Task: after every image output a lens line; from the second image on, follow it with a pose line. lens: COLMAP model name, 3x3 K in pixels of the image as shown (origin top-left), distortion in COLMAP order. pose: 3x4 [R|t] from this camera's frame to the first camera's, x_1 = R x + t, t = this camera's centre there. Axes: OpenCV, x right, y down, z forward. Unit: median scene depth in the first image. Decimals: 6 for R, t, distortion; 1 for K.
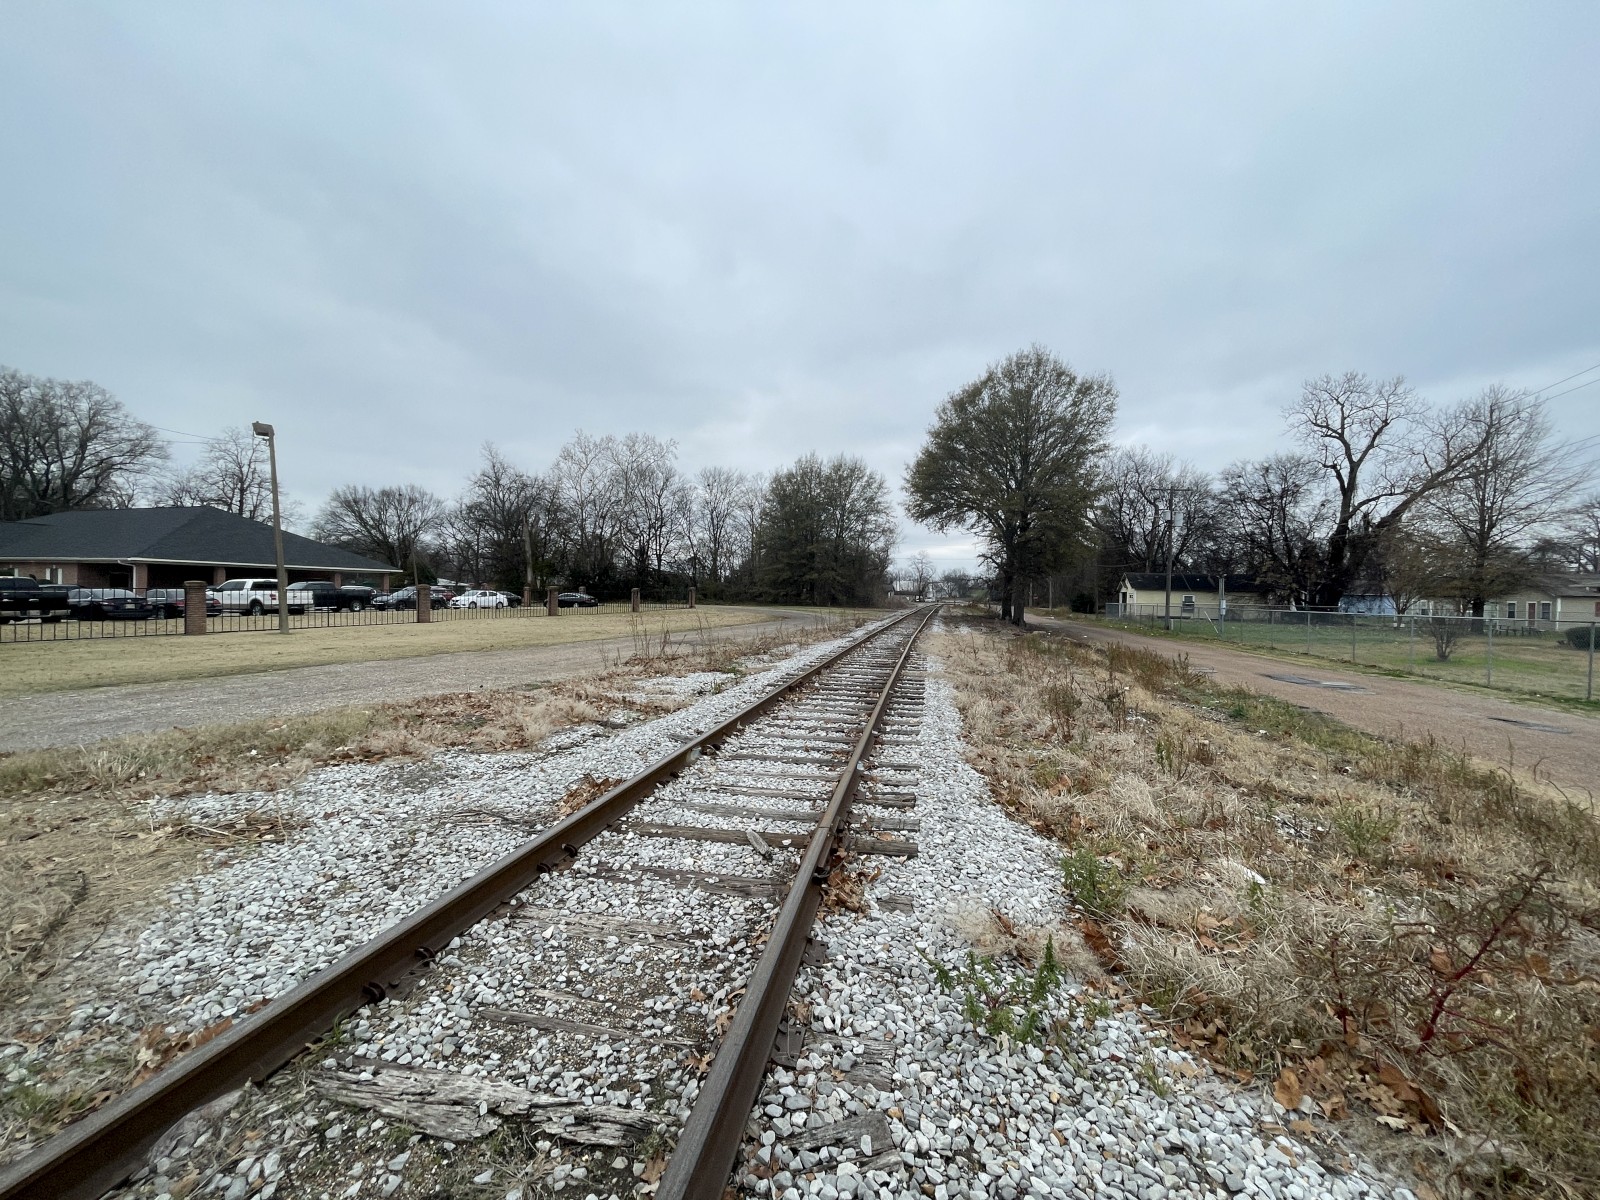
lens RADIAL K [[643.3, 0, 806.1], [0, 643.3, 596.3], [0, 0, 1]] dist [-0.005293, -0.001059]
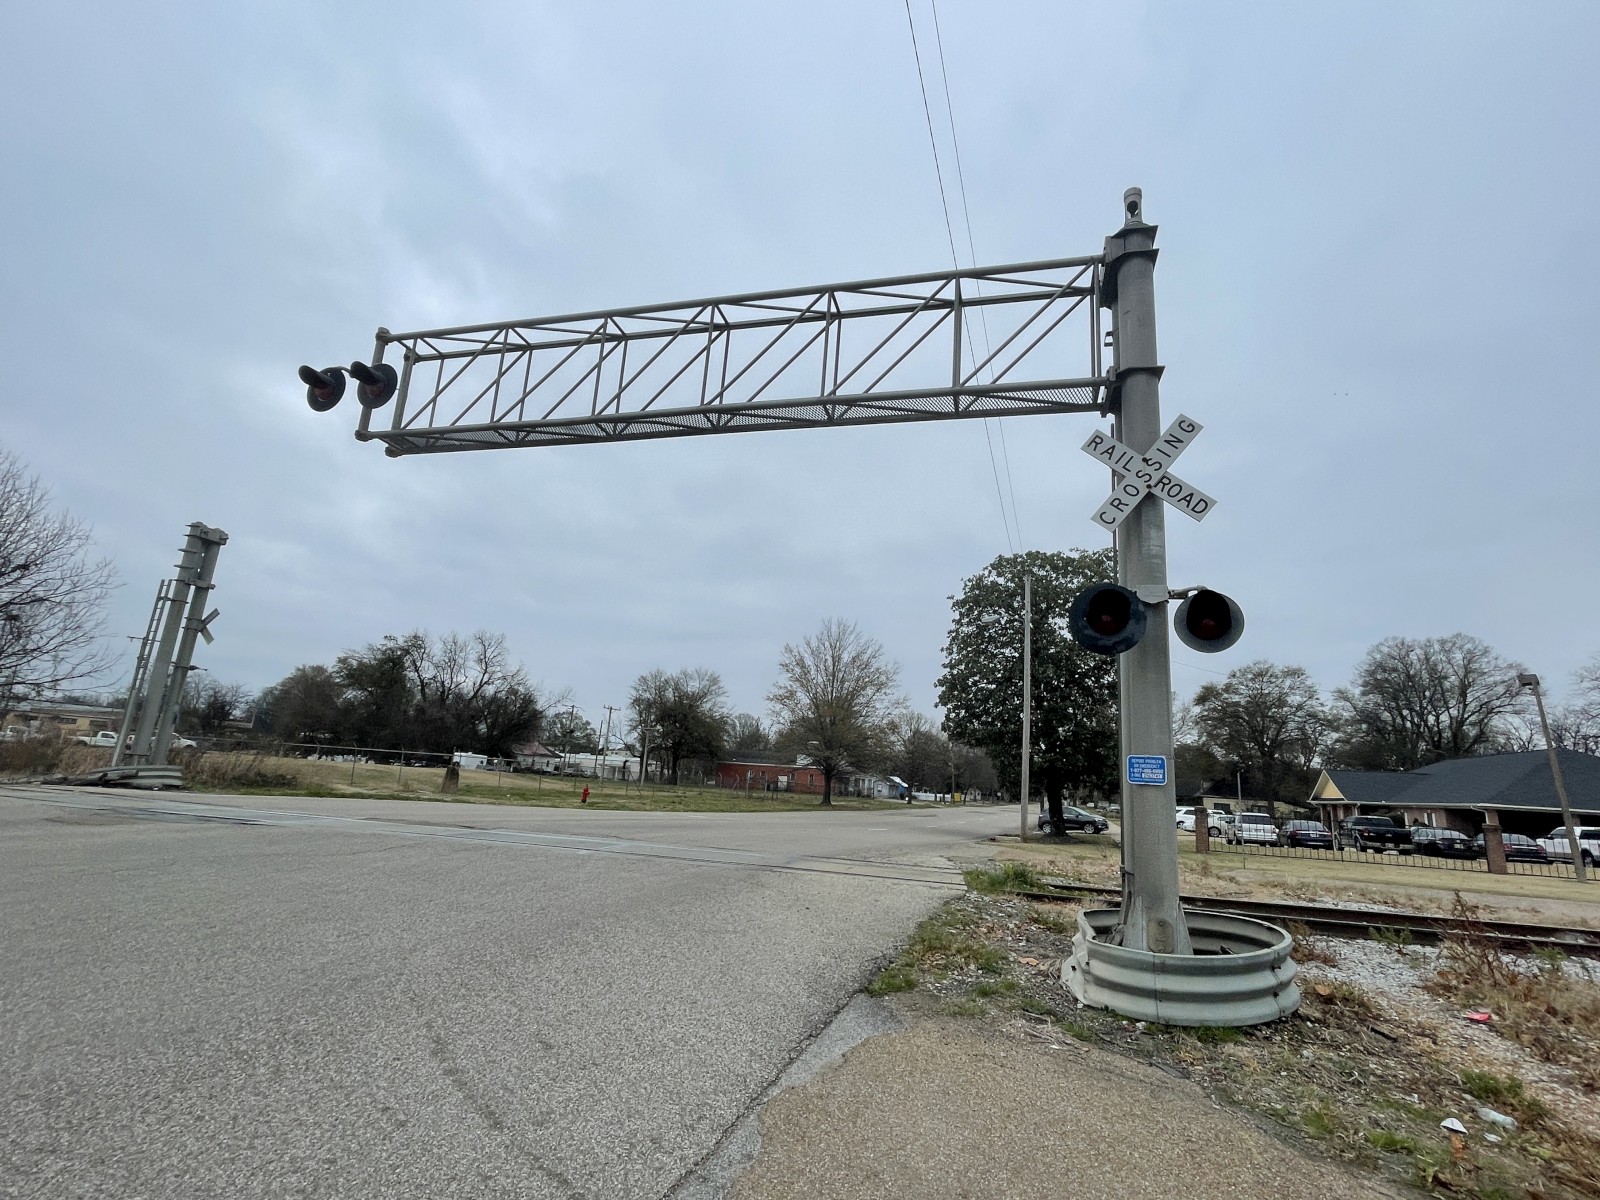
lens RADIAL K [[747.8, 0, 805.7], [0, 747.8, 598.6], [0, 0, 1]] dist [-0.001479, -0.001258]
pose [[-0.017182, -0.260142, -0.965417, 0.118843], [-0.066683, 0.963708, -0.258495, 0.003321], [0.997626, 0.059936, -0.033905, -0.054077]]
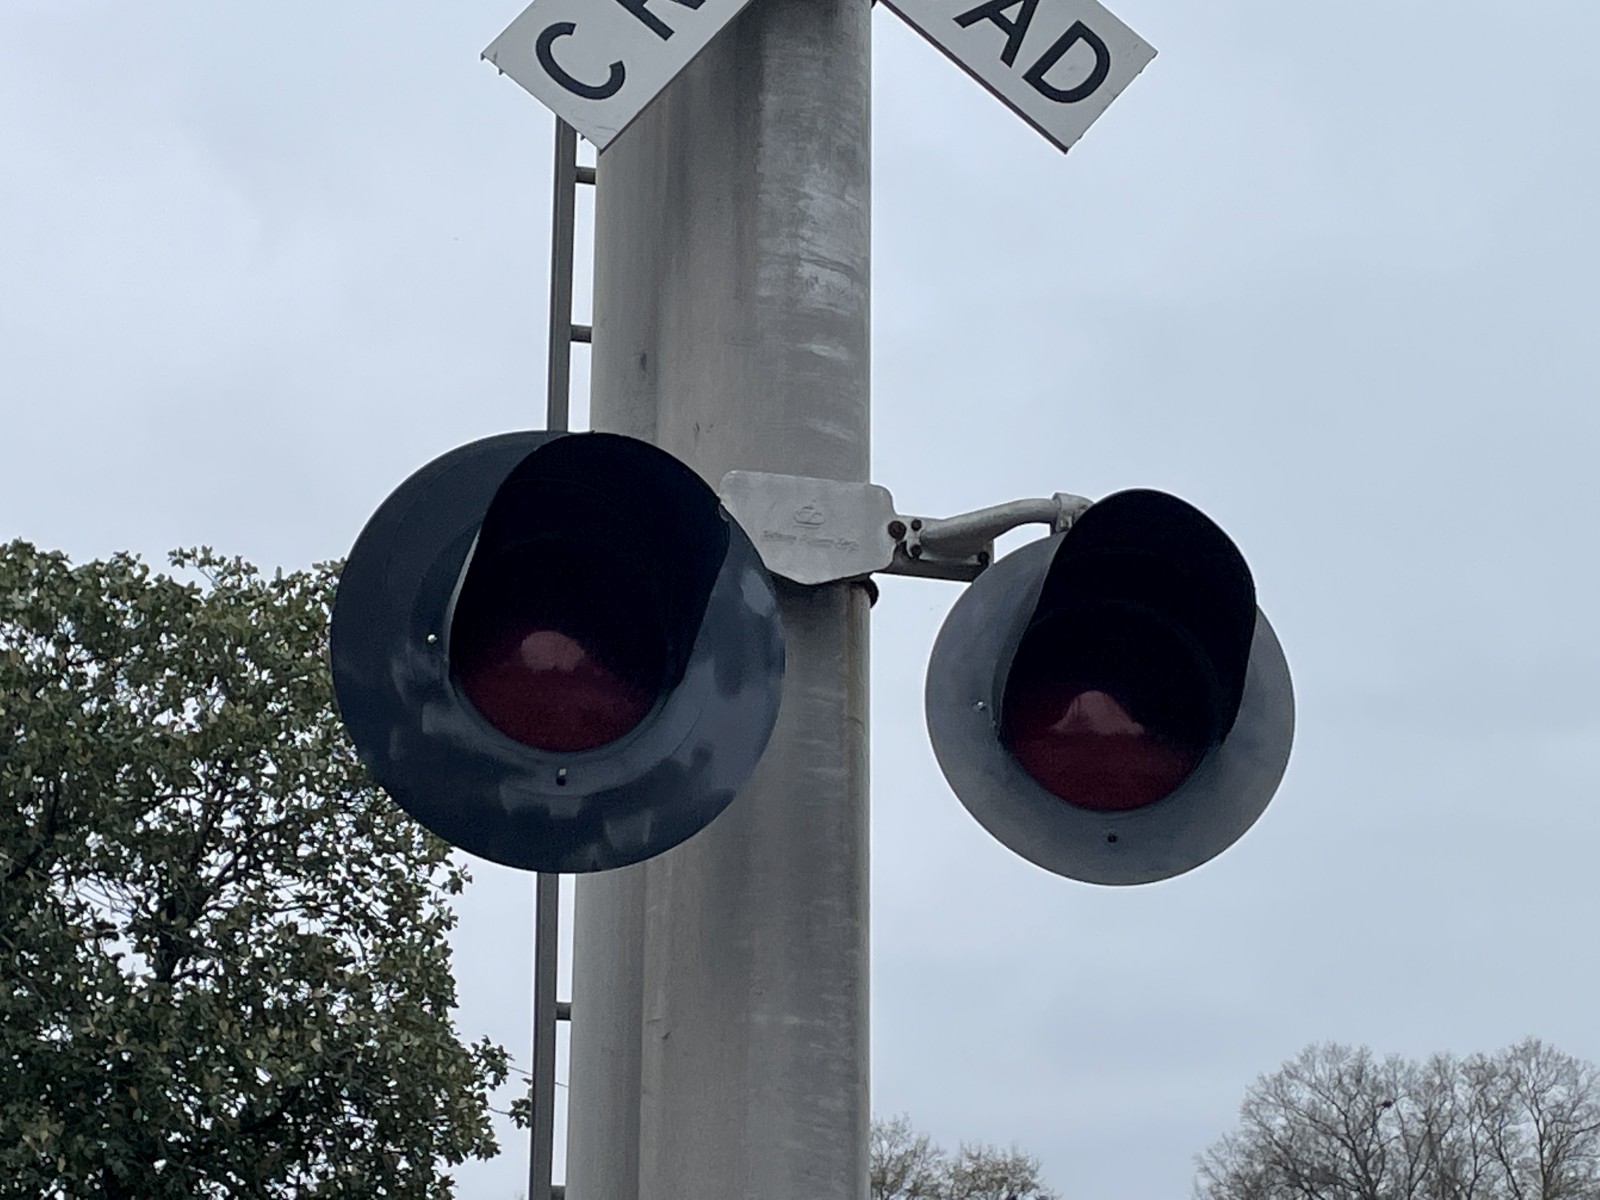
lens RADIAL K [[3582.4, 0, 743.8], [0, 3582.4, 645.2], [0, 0, 1]] dist [0.132246, 0.000000]
pose [[0.471536, -0.281220, -0.835805, 0.097108], [0.002893, 0.948277, -0.317431, 0.002150], [0.881842, 0.147262, 0.447960, -0.049877]]
